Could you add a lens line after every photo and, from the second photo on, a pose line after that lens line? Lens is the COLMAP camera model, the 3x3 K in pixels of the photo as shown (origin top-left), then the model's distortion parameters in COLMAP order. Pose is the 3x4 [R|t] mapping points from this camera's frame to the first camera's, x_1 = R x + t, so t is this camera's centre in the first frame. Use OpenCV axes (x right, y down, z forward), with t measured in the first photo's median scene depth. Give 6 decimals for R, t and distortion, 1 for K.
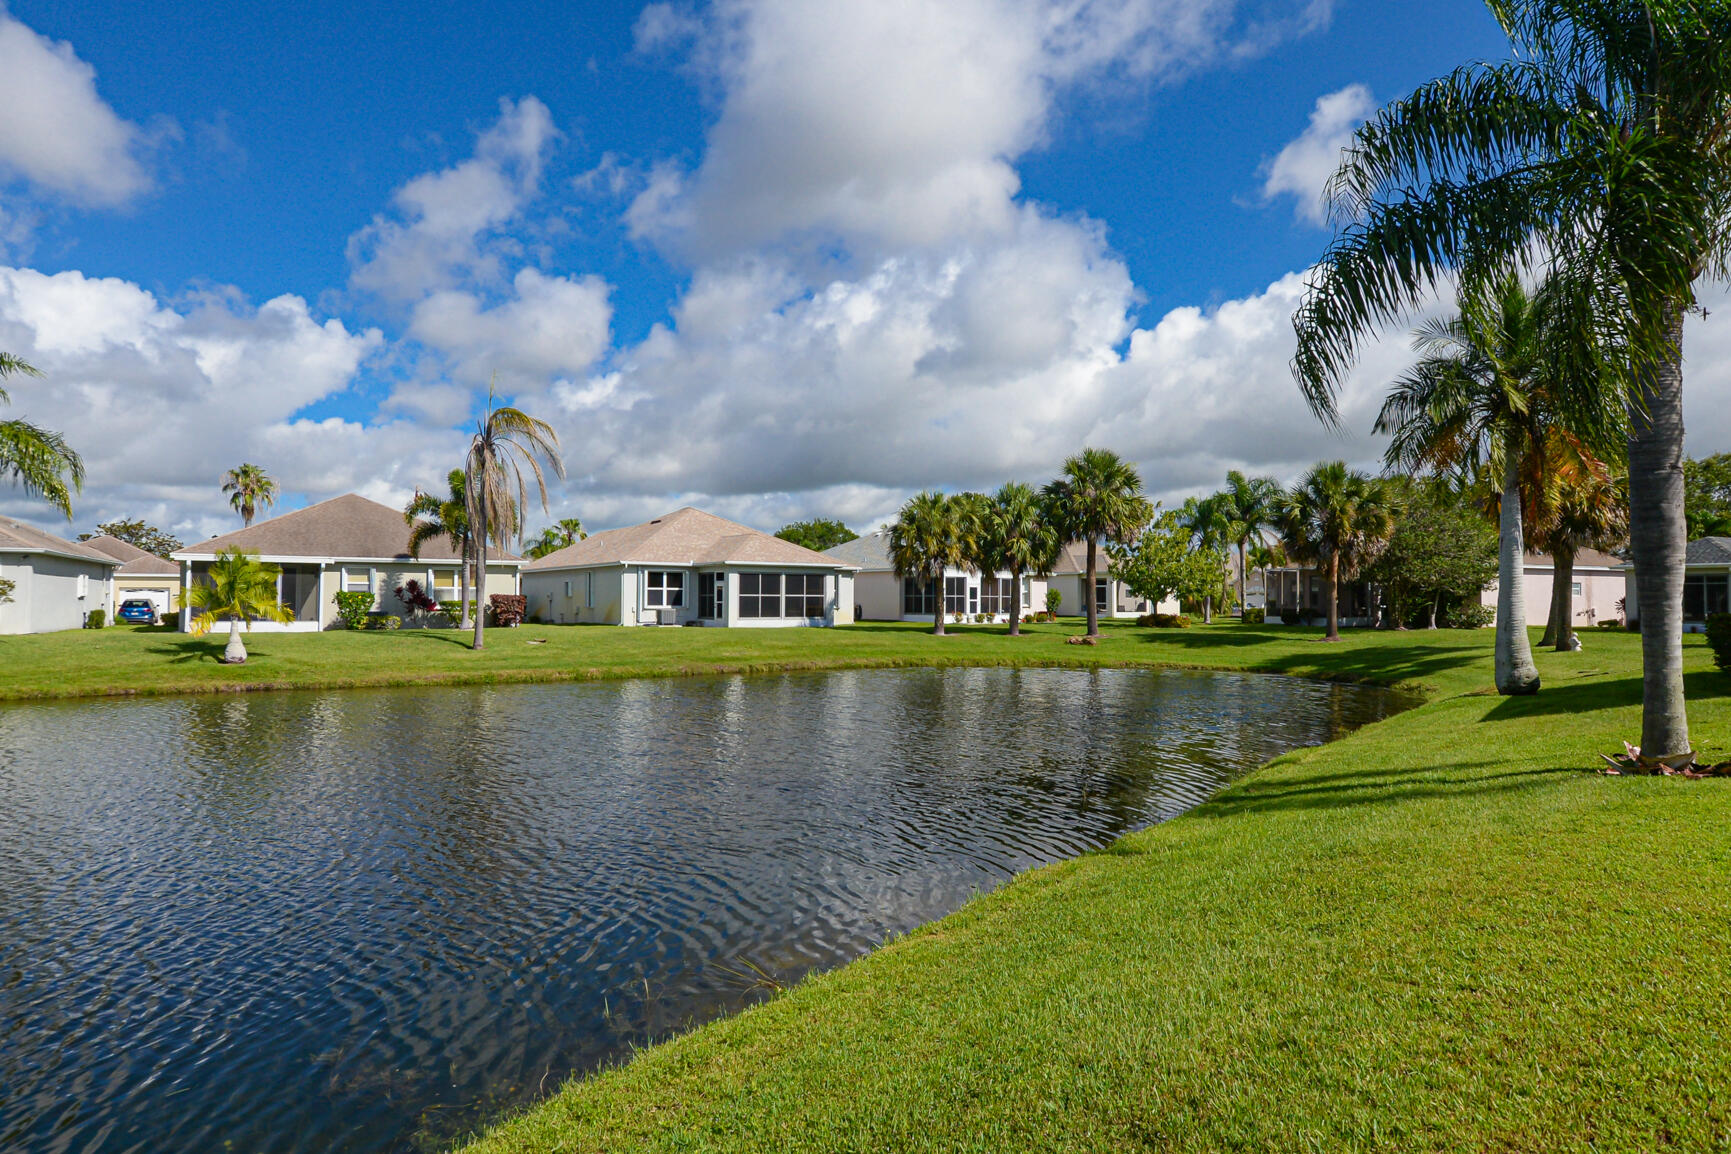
lens RADIAL K [[1022.2, 0, 851.7], [0, 1022.2, 566.5], [0, 0, 1]] dist [0.014786, -0.004504]
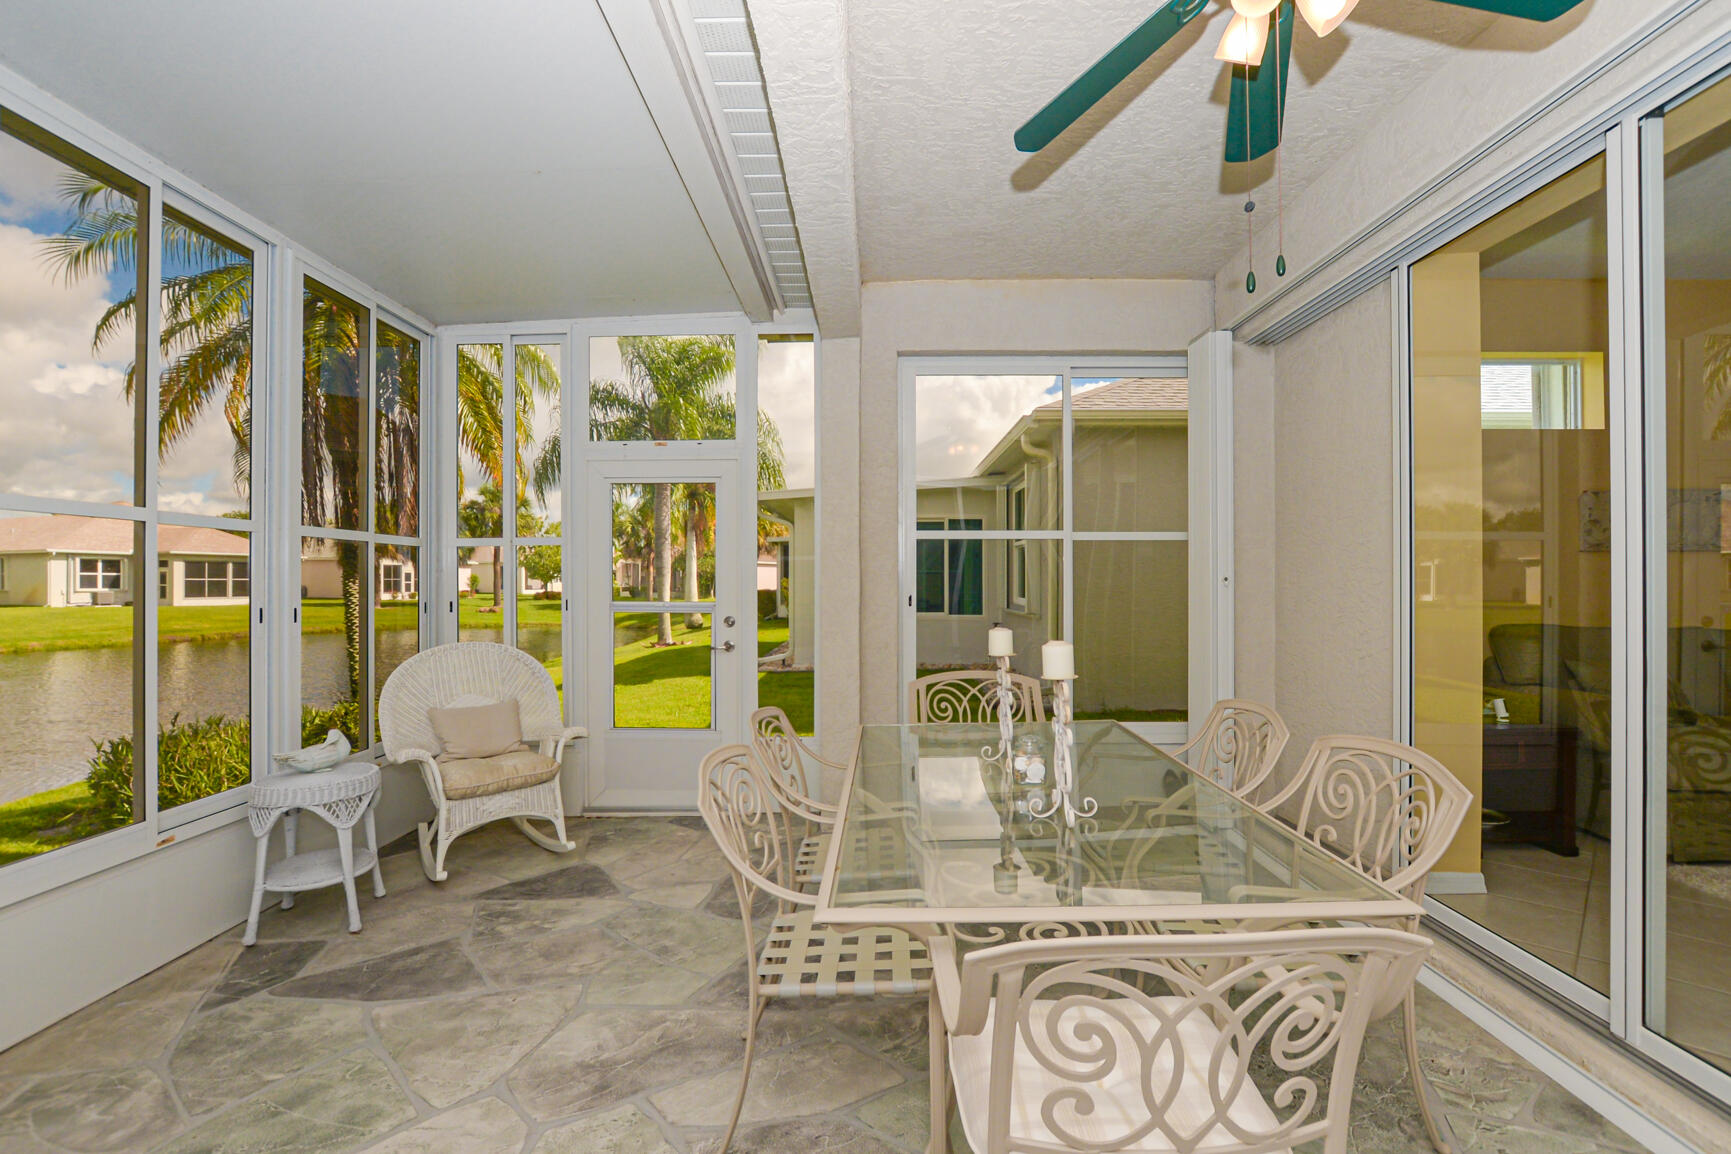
lens RADIAL K [[774.9, 0, 868.3], [0, 774.9, 579.5], [0, 0, 1]] dist [-0.014741, 0.001852]
pose [[0.800671, -0.001056, 0.599104, -0.005063], [-0.018978, 0.999452, 0.027124, -0.011781], [-0.598804, -0.033087, 0.800212, -0.212149]]
